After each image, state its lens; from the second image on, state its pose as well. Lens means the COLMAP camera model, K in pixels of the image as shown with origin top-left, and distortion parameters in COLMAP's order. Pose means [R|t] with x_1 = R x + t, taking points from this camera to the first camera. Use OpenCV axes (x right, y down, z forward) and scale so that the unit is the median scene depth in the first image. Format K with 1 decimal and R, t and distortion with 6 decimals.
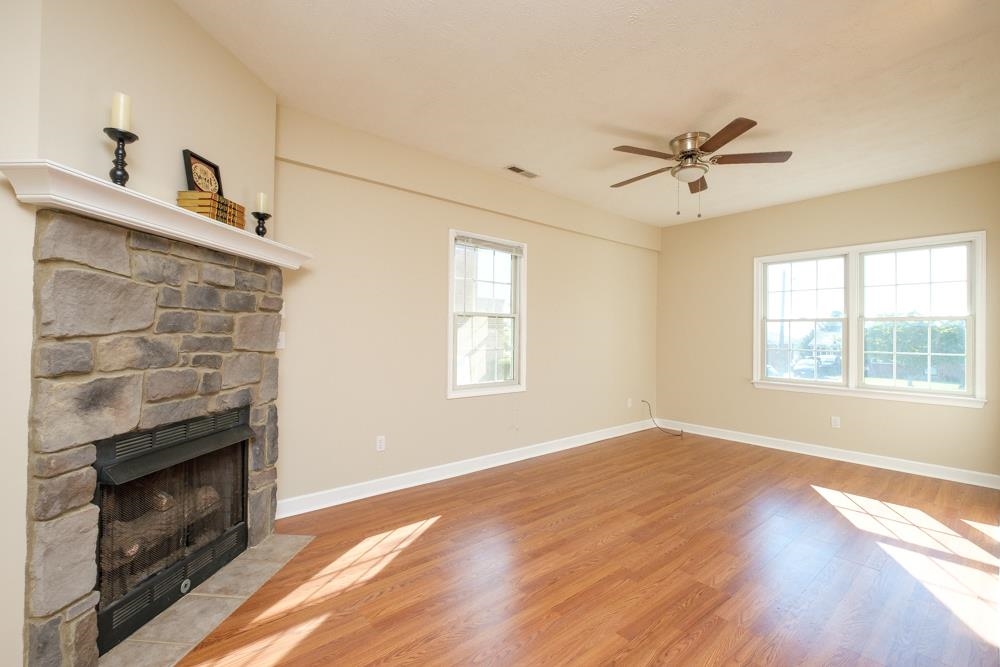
lens RADIAL K [[432.5, 0, 500.0], [0, 432.5, 333.5], [0, 0, 1]] dist [-0.000139, -0.000065]
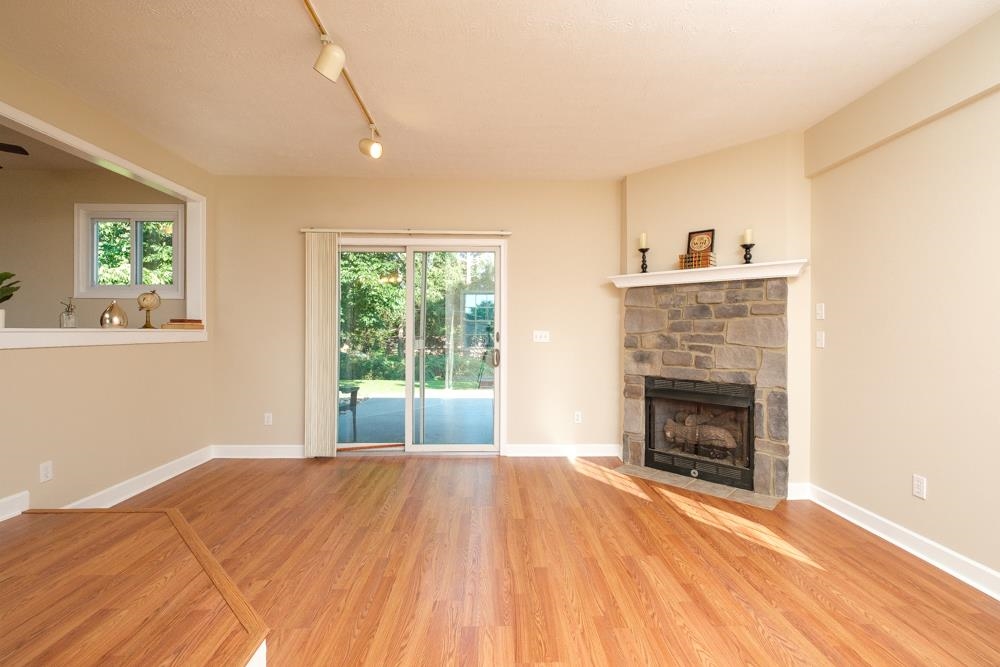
lens RADIAL K [[432.5, 0, 500.0], [0, 432.5, 333.5], [0, 0, 1]] dist [-0.000139, -0.000065]
pose [[-0.624749, -0.009794, -0.780765, 1.201948], [-0.010955, 0.999933, -0.003777, 0.020477], [0.780749, 0.006194, -0.624814, 1.507185]]
